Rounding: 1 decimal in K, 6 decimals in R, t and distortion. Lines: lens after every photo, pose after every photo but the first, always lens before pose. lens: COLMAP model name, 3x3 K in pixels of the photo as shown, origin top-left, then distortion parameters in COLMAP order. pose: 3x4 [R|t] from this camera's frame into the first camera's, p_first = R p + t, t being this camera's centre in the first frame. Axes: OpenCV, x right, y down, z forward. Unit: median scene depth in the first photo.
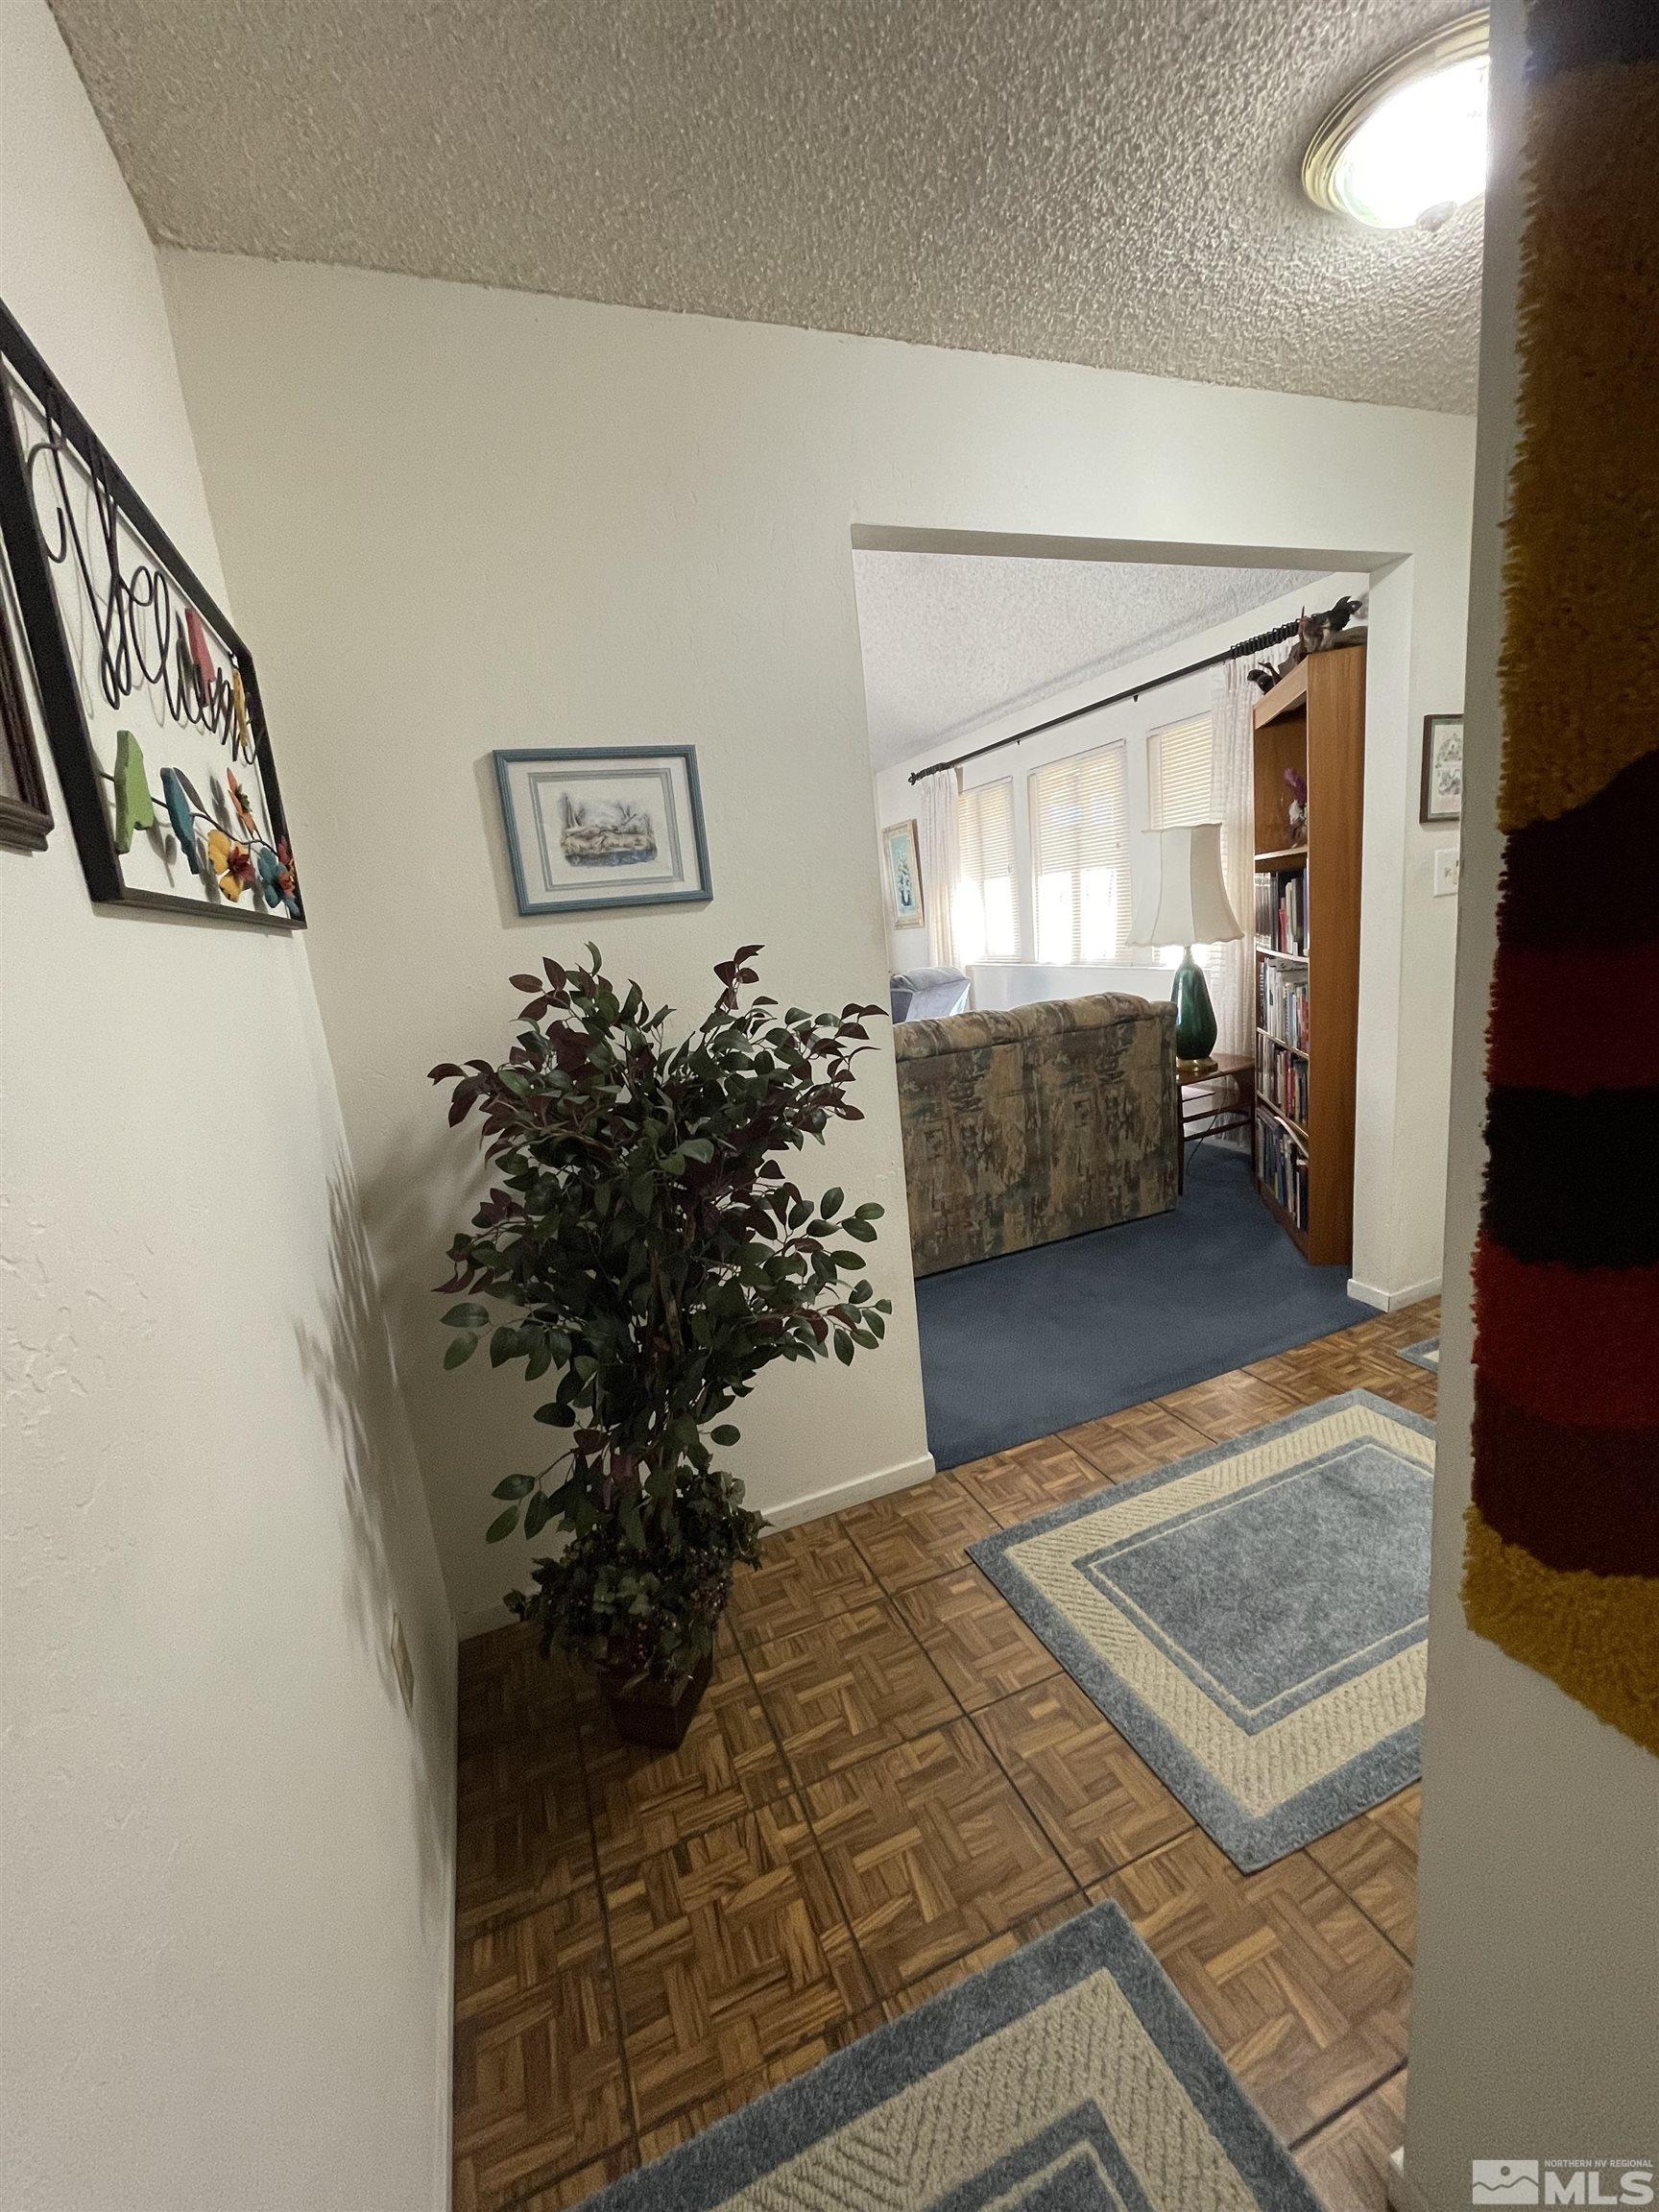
lens RADIAL K [[896.9, 0, 826.8], [0, 896.9, 1099.0], [0, 0, 1]] dist [0.002344, 0.000600]
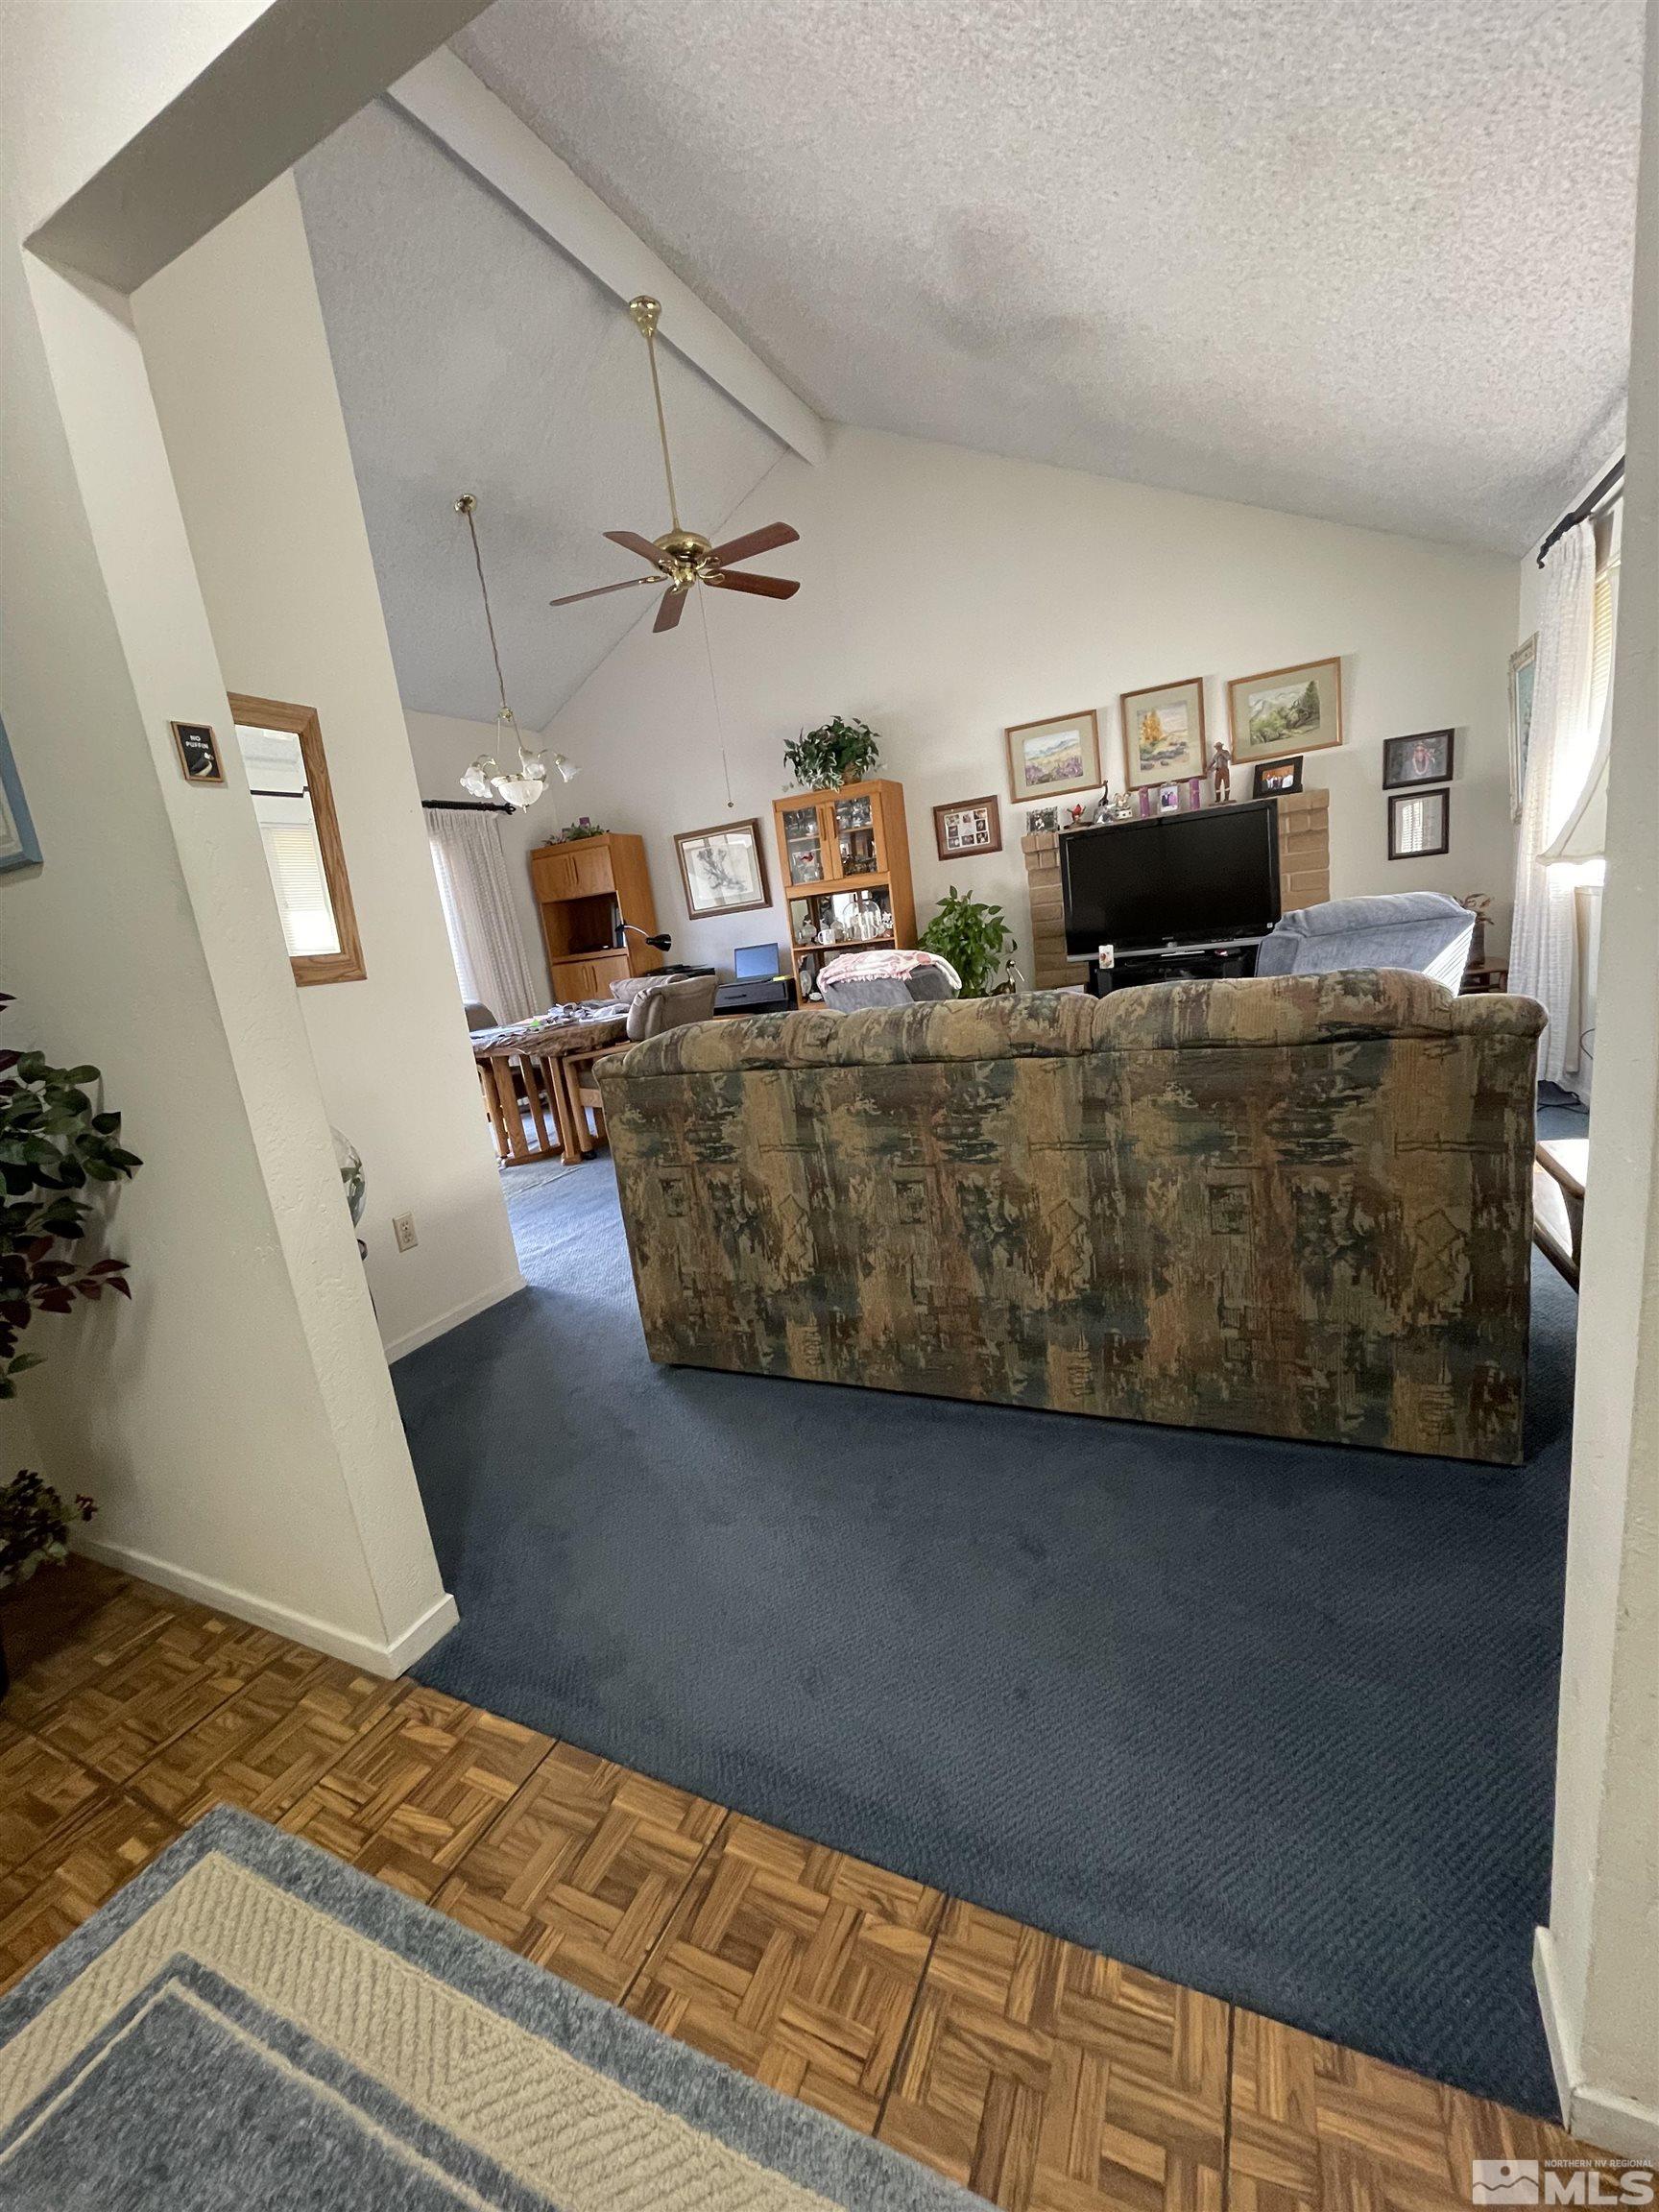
lens RADIAL K [[896.9, 0, 827.3], [0, 896.9, 1104.3], [0, 0, 1]] dist [0.002344, 0.000600]
pose [[0.672789, 0.160076, -0.722309, 0.508360], [-0.090026, 0.986770, 0.134831, -0.093901], [0.734336, -0.025686, 0.678300, 0.513764]]
